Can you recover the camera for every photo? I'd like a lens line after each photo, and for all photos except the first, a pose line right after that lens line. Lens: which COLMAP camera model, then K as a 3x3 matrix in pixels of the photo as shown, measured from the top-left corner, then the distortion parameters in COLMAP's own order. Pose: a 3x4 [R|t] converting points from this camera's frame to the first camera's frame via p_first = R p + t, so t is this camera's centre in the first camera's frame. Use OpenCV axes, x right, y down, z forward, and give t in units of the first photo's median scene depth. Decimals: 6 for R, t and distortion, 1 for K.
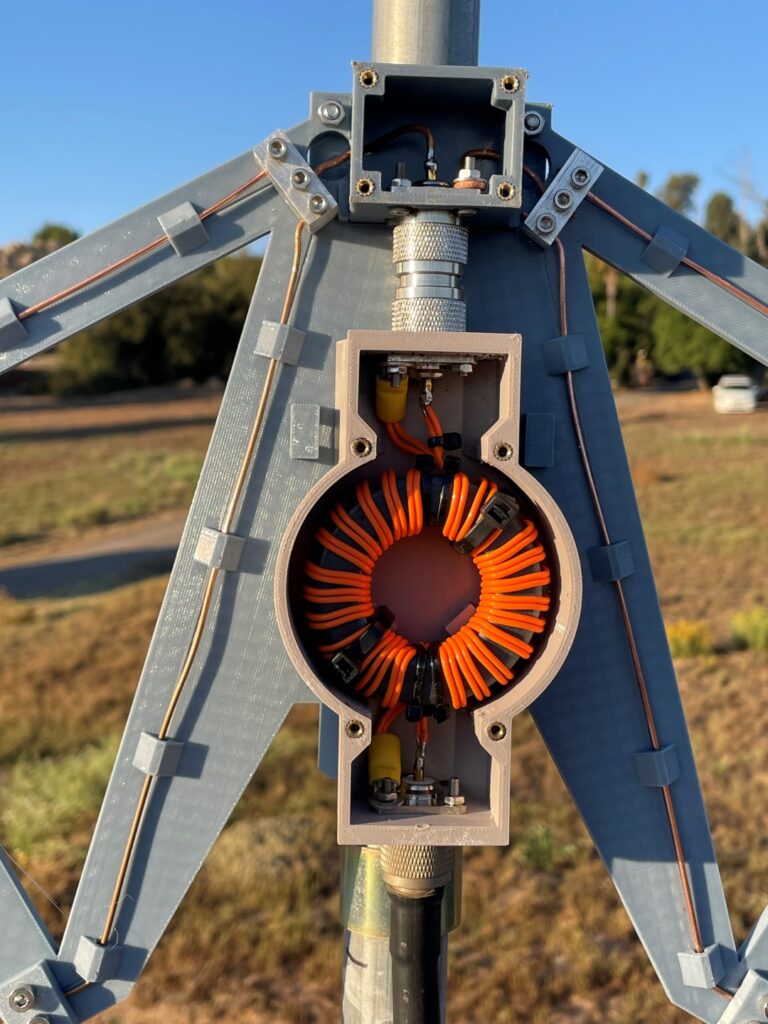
lens RADIAL K [[1327.1, 0, 393.7], [0, 1327.1, 532.8], [0, 0, 1]] dist [0.047620, 0.000000]
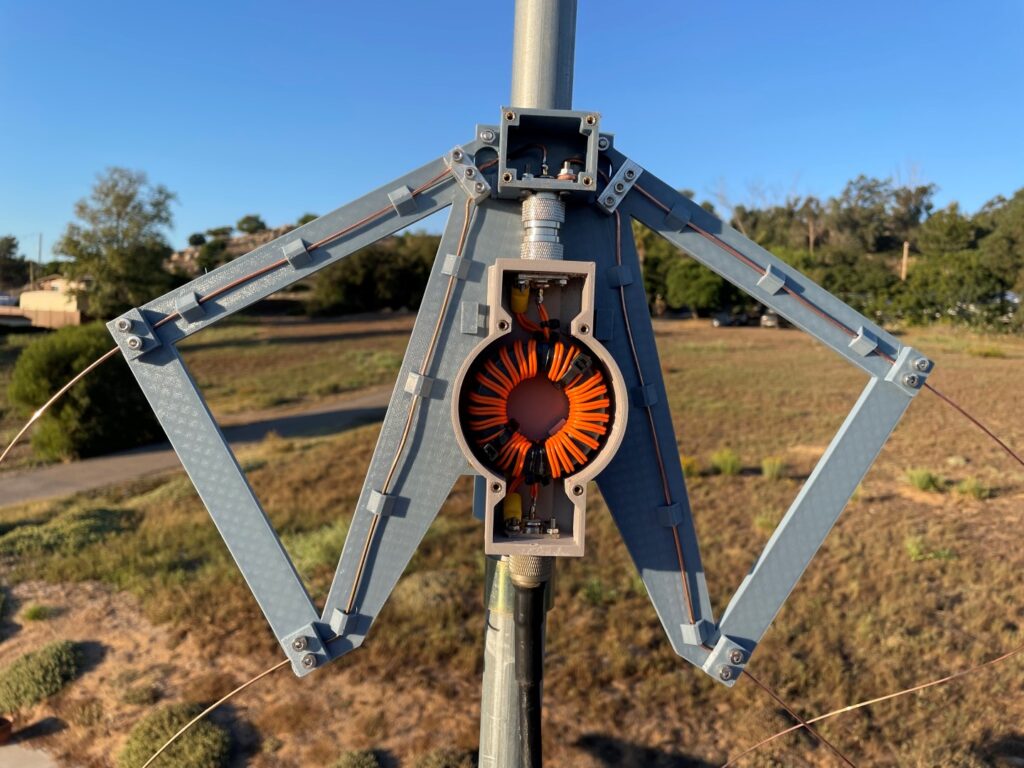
lens RADIAL K [[793.9, 0, 511.5], [0, 793.9, 380.1], [0, 0, 1]] dist [0.053604, -0.048357]
pose [[0.999873, 0.015827, 0.002047, -0.012732], [-0.015767, 0.999527, -0.026411, 0.031855], [-0.002464, 0.026376, 0.999649, -0.038555]]
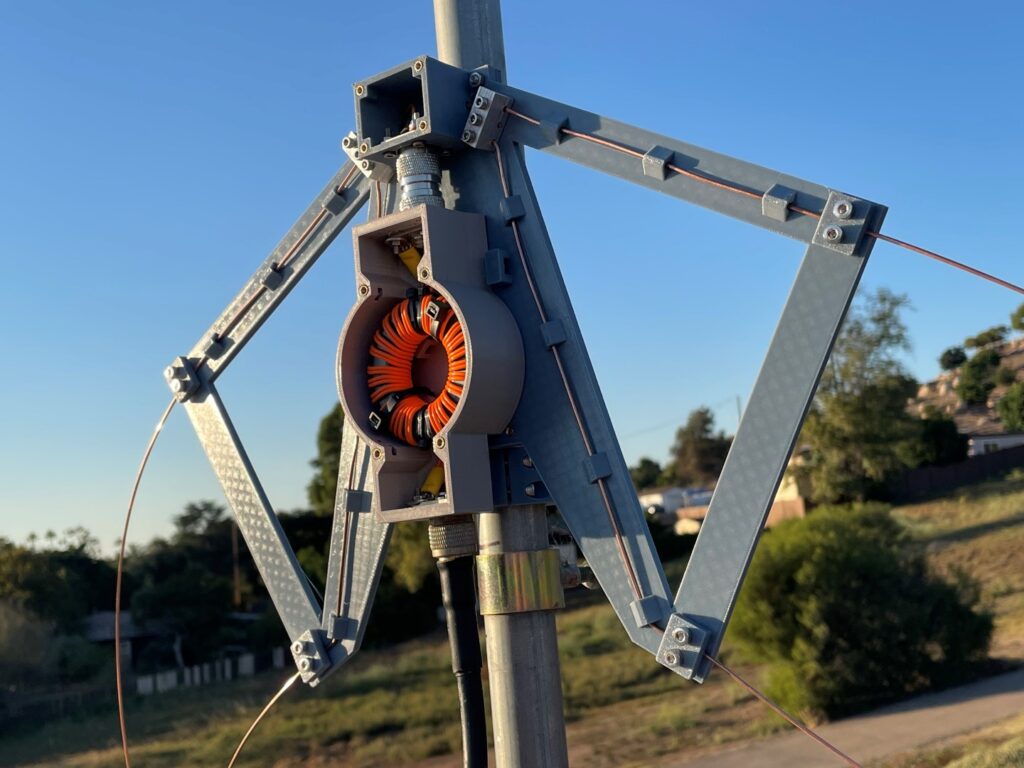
lens RADIAL K [[1327.1, 0, 510.0], [0, 1327.1, 383.2], [0, 0, 1]] dist [0.047620, 0.000000]
pose [[0.741852, -0.183600, -0.644940, 1.102726], [0.069849, 0.977713, -0.197988, 0.373605], [0.666916, 0.101829, 0.738142, -0.125889]]
